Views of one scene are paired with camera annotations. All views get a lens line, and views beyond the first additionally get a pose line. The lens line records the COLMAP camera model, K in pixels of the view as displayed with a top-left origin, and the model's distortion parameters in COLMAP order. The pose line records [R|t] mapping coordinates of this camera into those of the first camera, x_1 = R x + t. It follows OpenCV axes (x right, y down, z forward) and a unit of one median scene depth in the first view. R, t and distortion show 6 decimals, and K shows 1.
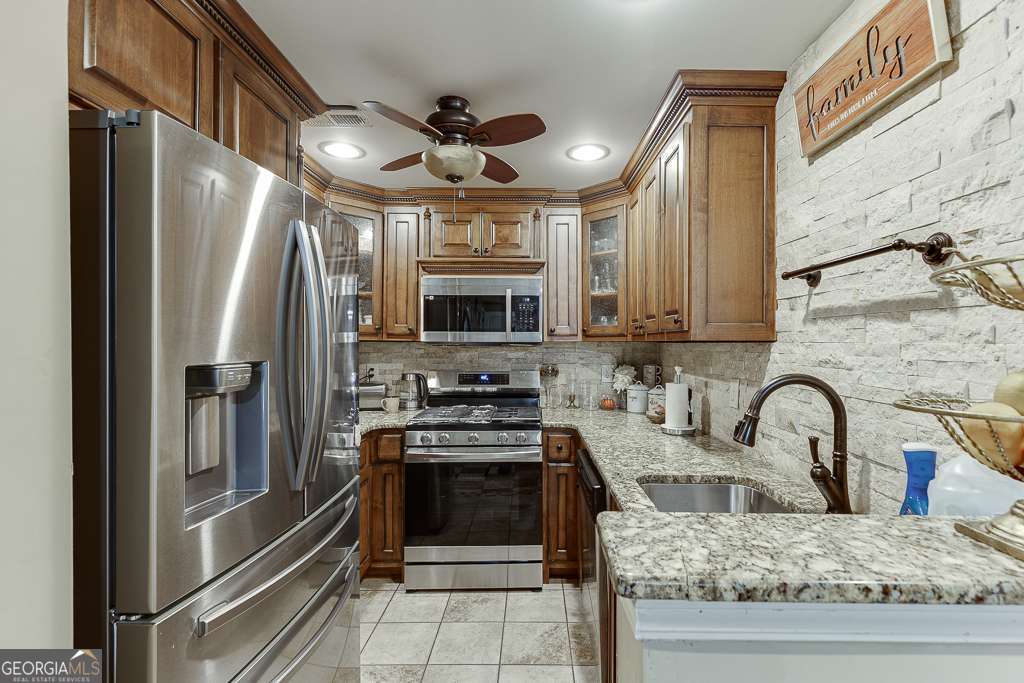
lens RADIAL K [[464.9, 0, 517.1], [0, 464.9, 341.6], [0, 0, 1]] dist [0.012482, -0.003209]
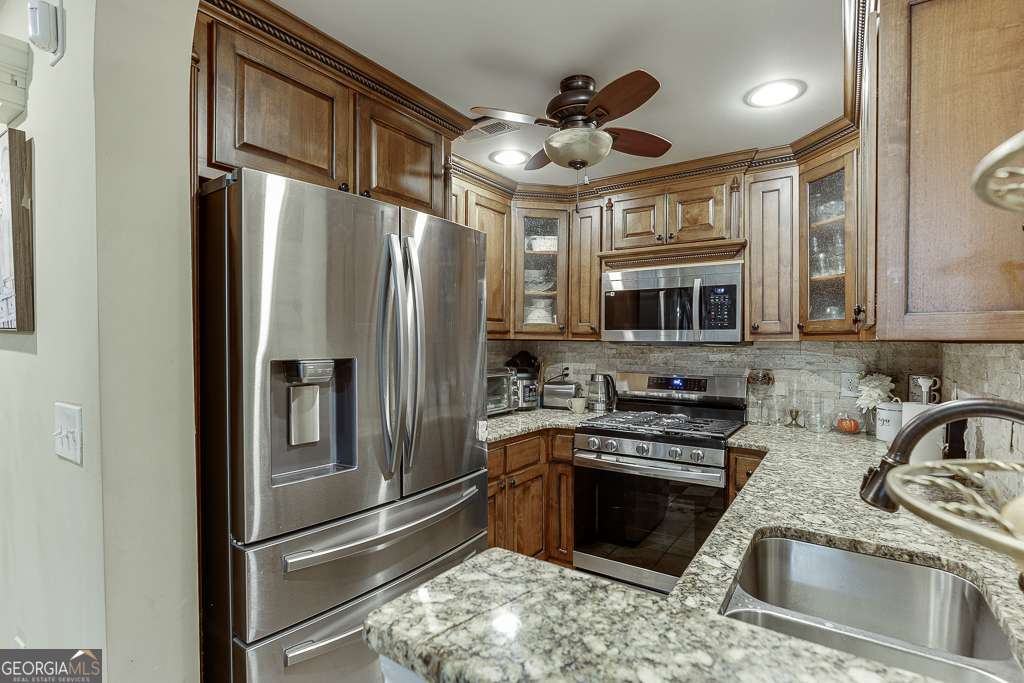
lens RADIAL K [[479.8, 0, 505.9], [0, 479.8, 347.1], [0, 0, 1]] dist [-0.003035, -0.000658]
pose [[0.835412, 0.007714, -0.549570, 0.233923], [-0.000305, 0.999908, 0.013571, -0.001025], [0.549624, -0.011170, 0.835337, 0.105731]]
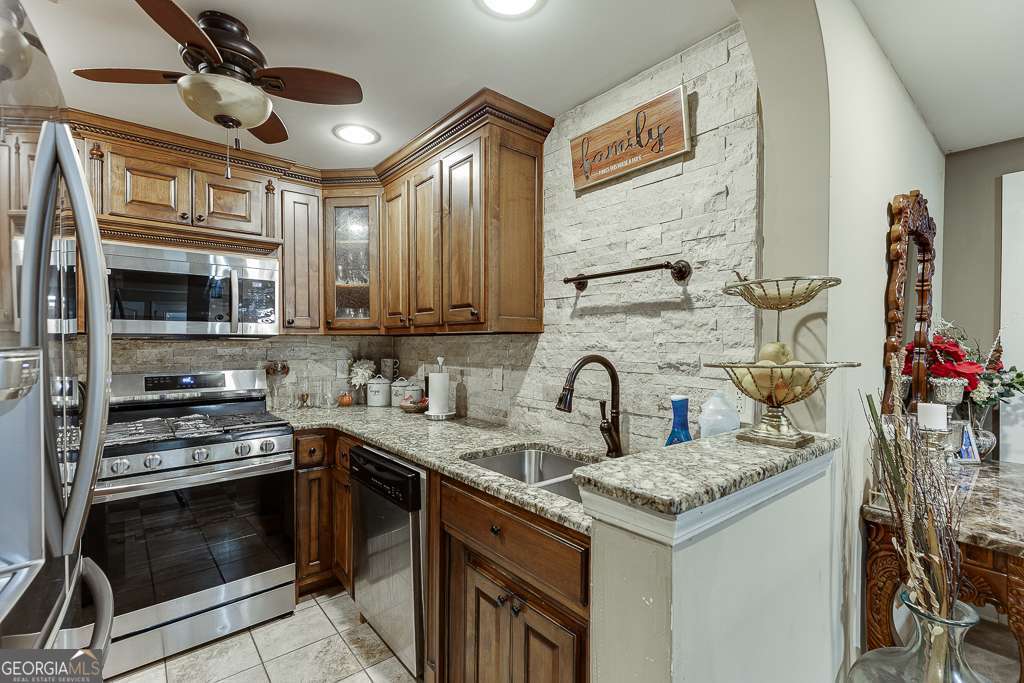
lens RADIAL K [[464.9, 0, 502.4], [0, 464.9, 347.9], [0, 0, 1]] dist [0.012482, -0.003209]
pose [[0.771549, -0.009345, 0.636101, -0.243838], [-0.000279, 0.999887, 0.015028, 0.016340], [-0.636170, -0.011772, 0.771459, 0.078701]]
